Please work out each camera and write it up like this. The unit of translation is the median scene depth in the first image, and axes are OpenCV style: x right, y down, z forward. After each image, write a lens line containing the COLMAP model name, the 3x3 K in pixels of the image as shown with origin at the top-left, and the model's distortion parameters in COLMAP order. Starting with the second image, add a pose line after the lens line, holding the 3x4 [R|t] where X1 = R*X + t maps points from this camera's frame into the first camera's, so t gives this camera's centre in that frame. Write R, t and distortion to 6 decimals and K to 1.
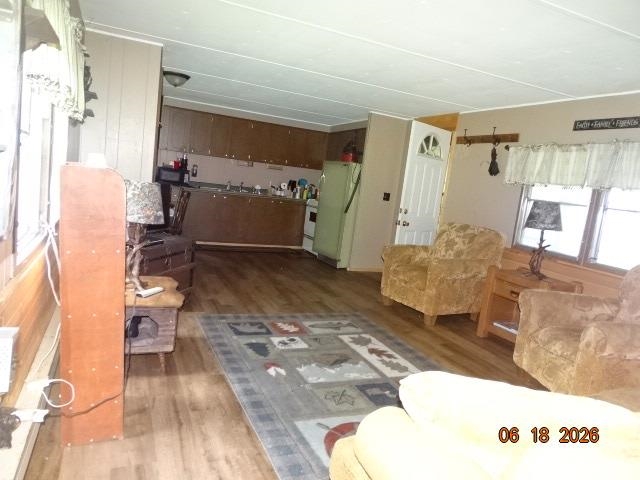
lens RADIAL K [[456.6, 0, 316.2], [0, 456.6, 239.3], [0, 0, 1]] dist [-0.006213, -0.003212]
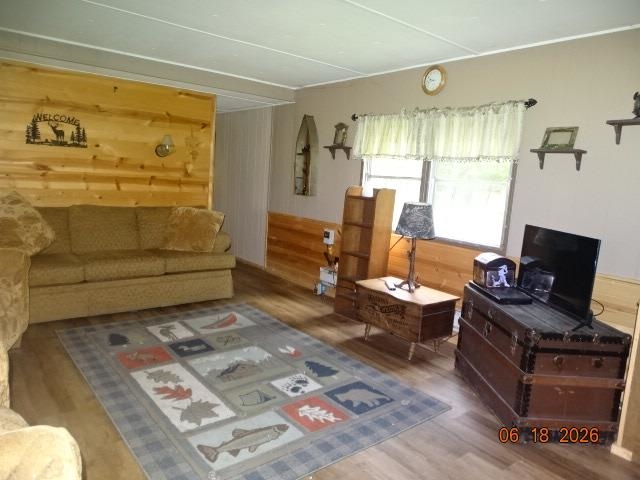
lens RADIAL K [[456.6, 0, 322.5], [0, 456.6, 243.6], [0, 0, 1]] dist [-0.006213, -0.003212]
pose [[-0.946859, -0.140244, -0.289464, 0.161248], [-0.212463, 0.948366, 0.235503, -0.202889], [0.241490, 0.284489, -0.927765, 1.667570]]
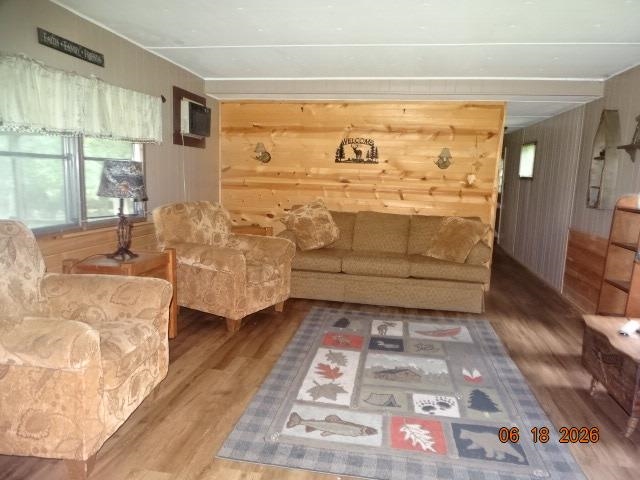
lens RADIAL K [[456.6, 0, 322.4], [0, 456.6, 240.0], [0, 0, 1]] dist [-0.006213, -0.003212]
pose [[-0.827554, -0.231185, 0.511573, -0.221419], [-0.068133, 0.945894, 0.317243, -0.243562], [-0.557236, 0.227680, -0.798530, 1.615559]]
